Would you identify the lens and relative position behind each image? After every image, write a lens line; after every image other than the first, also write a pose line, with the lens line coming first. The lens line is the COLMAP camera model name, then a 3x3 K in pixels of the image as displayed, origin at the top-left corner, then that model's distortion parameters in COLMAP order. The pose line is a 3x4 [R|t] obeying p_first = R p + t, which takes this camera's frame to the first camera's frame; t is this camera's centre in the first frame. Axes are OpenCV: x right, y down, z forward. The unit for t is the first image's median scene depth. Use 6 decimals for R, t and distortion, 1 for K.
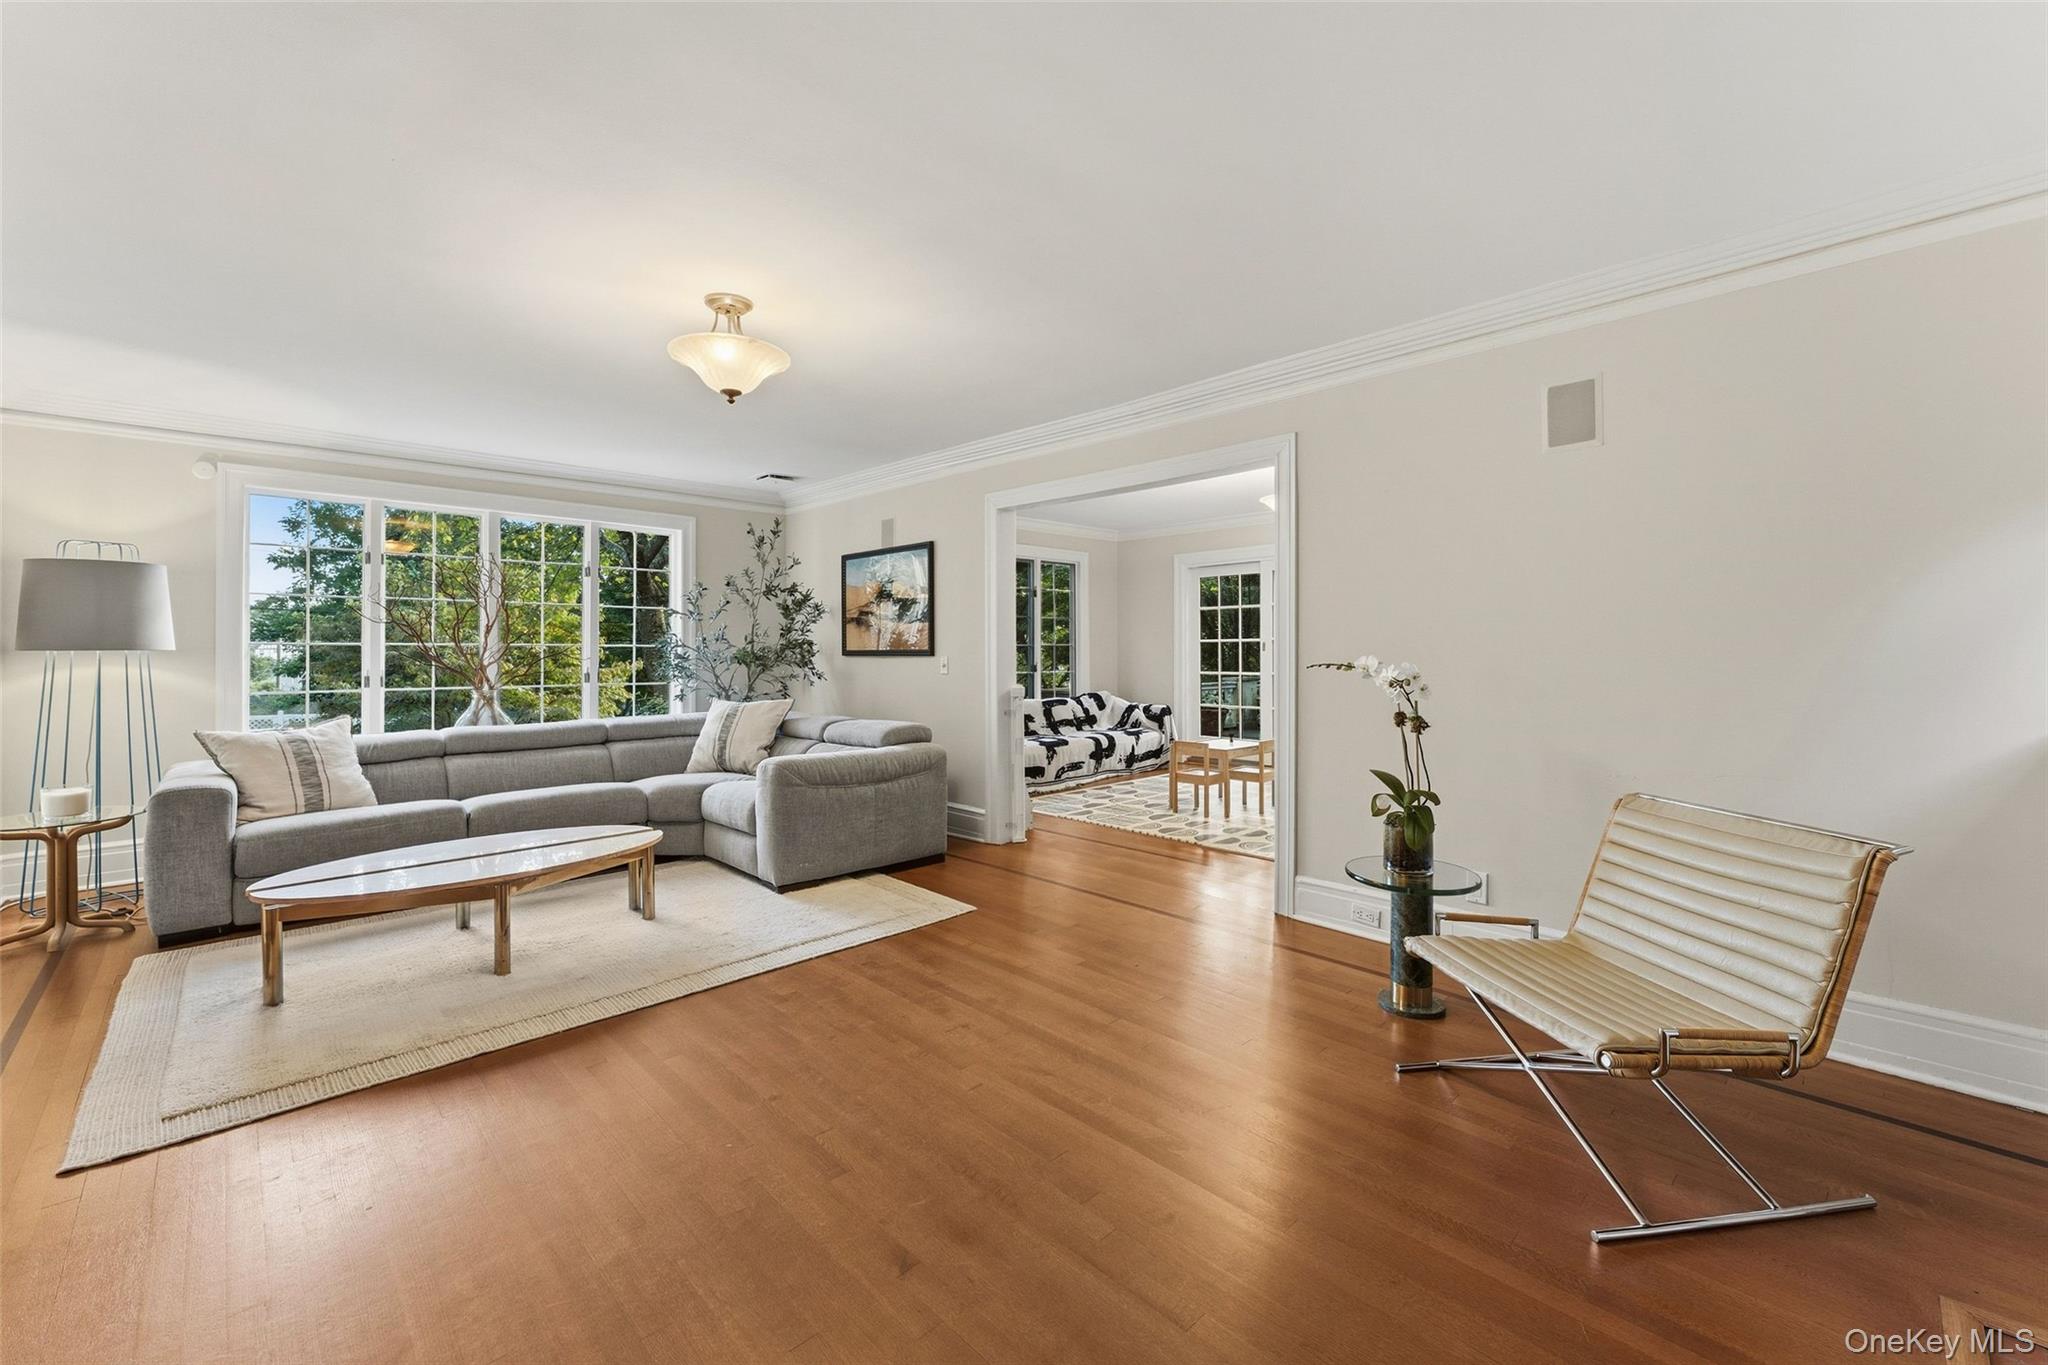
lens RADIAL K [[819.6, 0, 1023.5], [0, 819.6, 661.2], [0, 0, 1]] dist [0.000878, 0.000254]
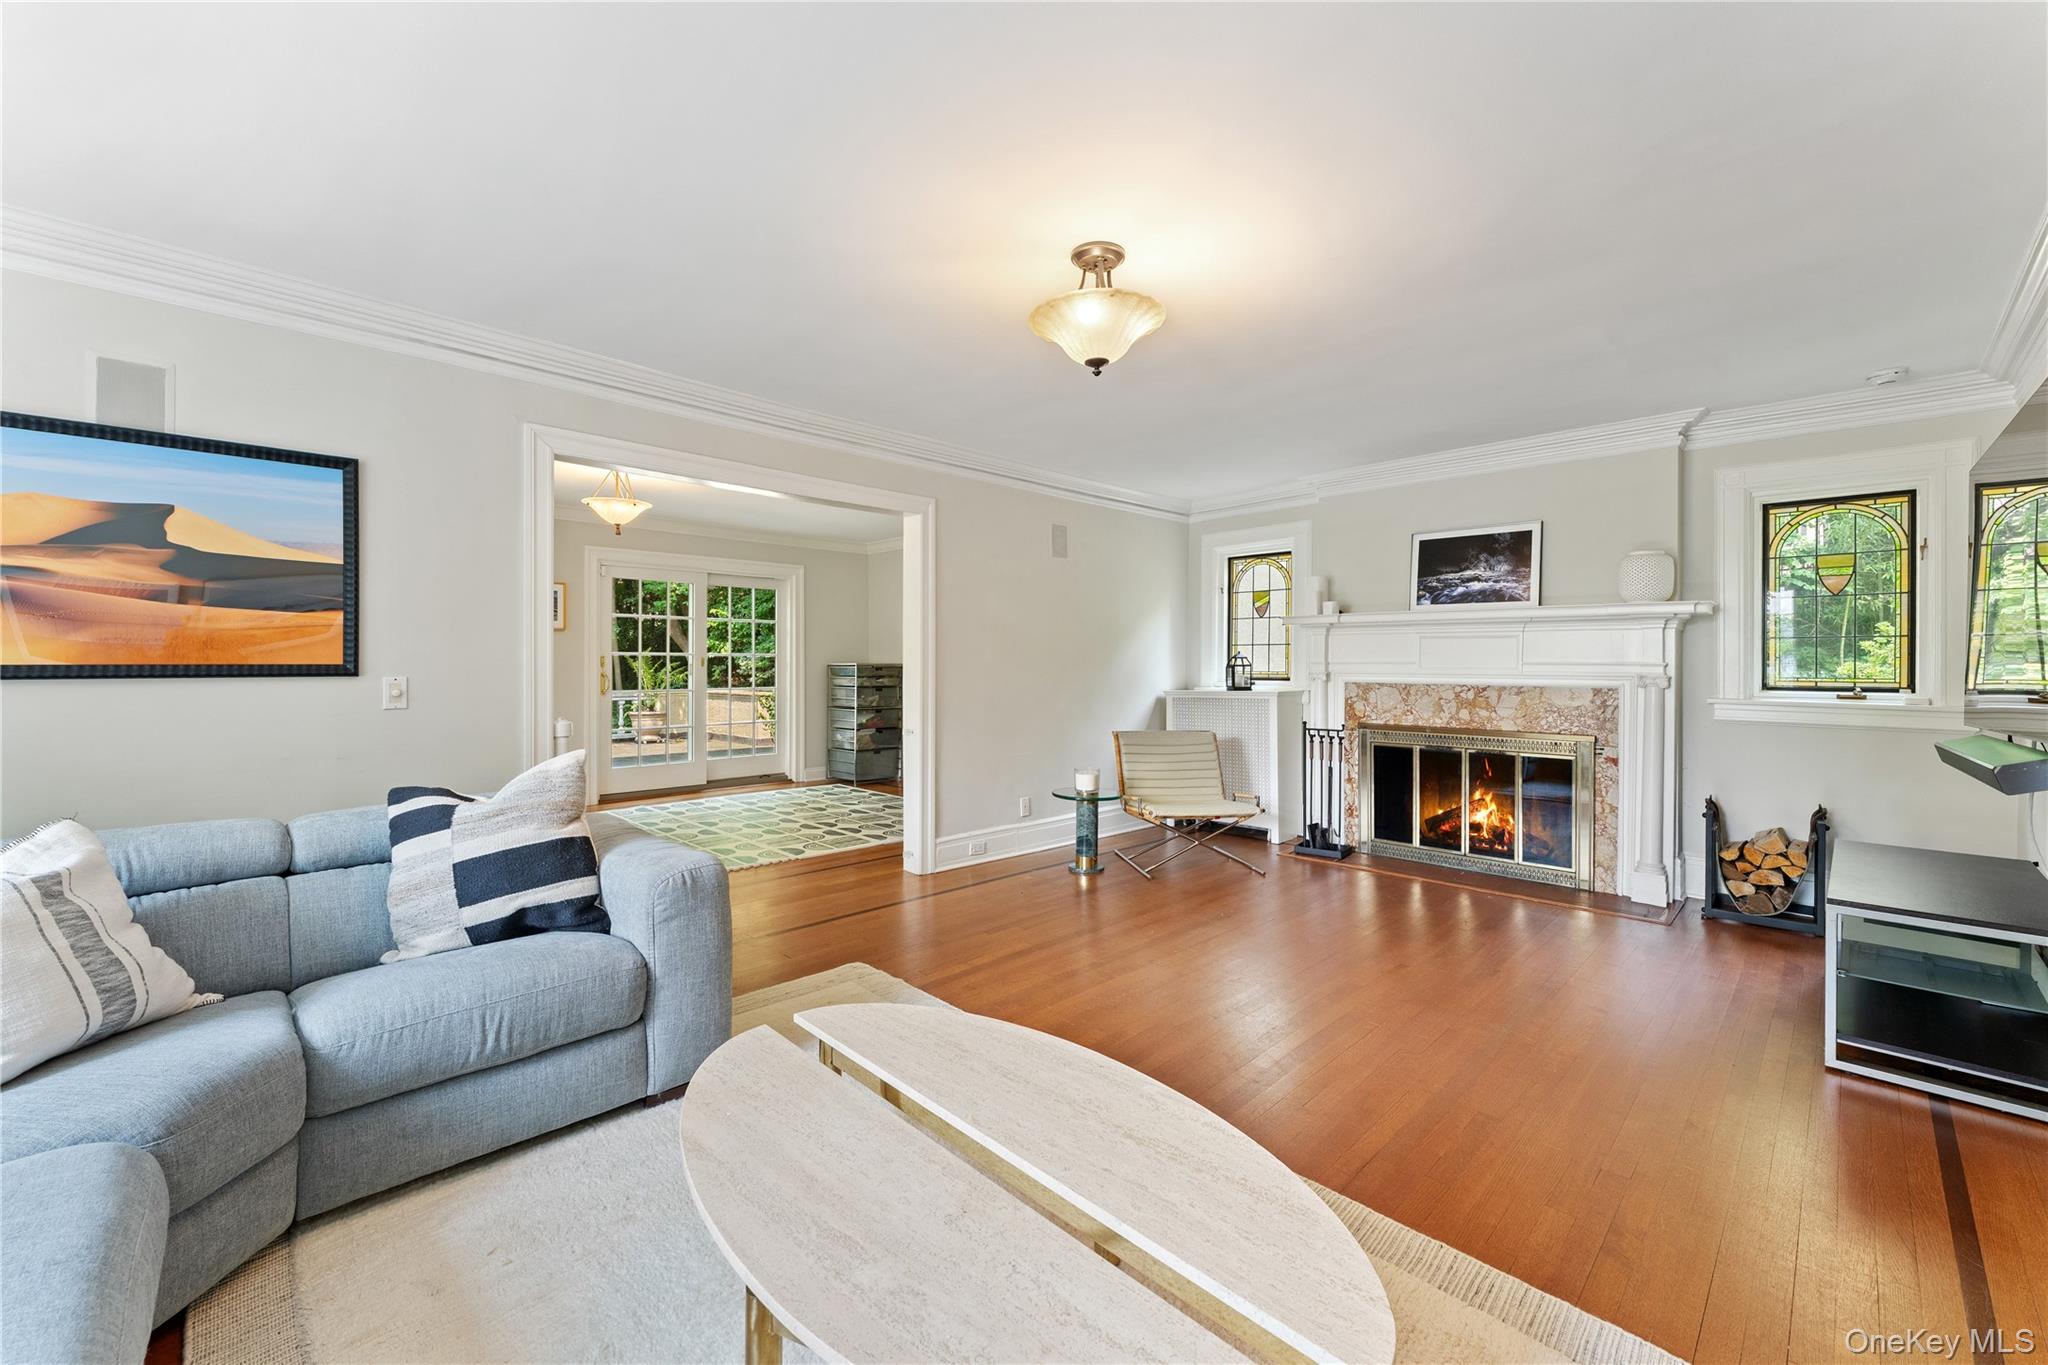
lens RADIAL K [[813.9, 0, 1022.2], [0, 813.9, 680.1], [0, 0, 1]] dist [-0.000168, 0.000025]
pose [[-0.011827, -0.017194, 0.999782, -1.024963], [0.012849, 0.999767, 0.017346, -0.013243], [-0.999848, 0.013051, -0.011603, 0.931412]]
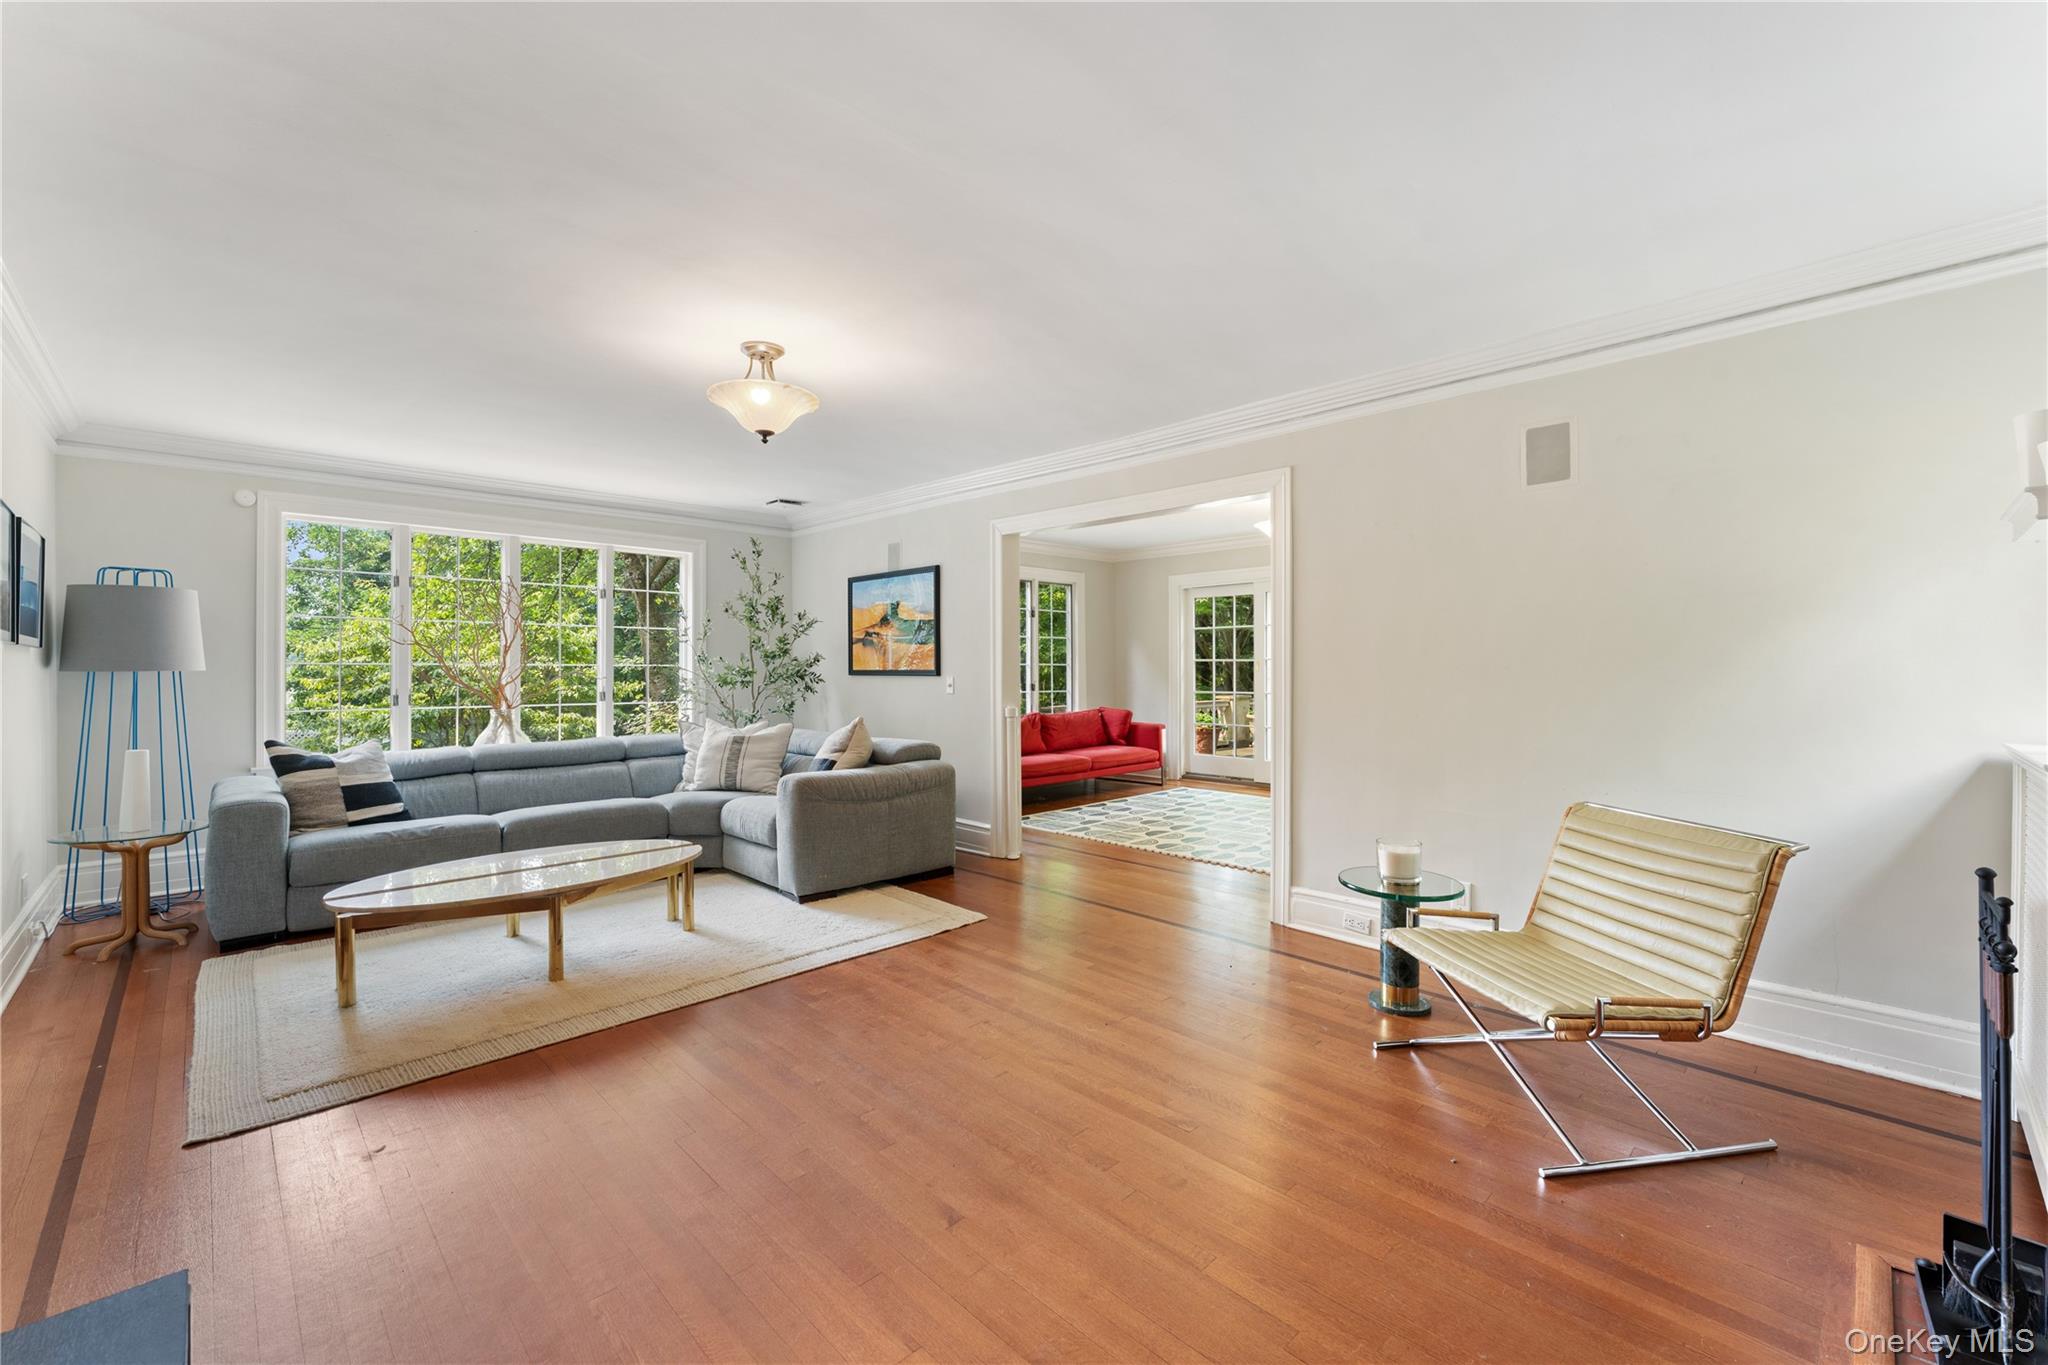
lens RADIAL K [[826.2, 0, 1016.0], [0, 826.2, 673.5], [0, 0, 1]] dist [-0.001909, -0.000204]
pose [[0.999993, 0.001201, 0.003432, -0.027220], [-0.001181, 0.999983, -0.005797, -0.006234], [-0.003439, 0.005793, 0.999977, -0.067303]]
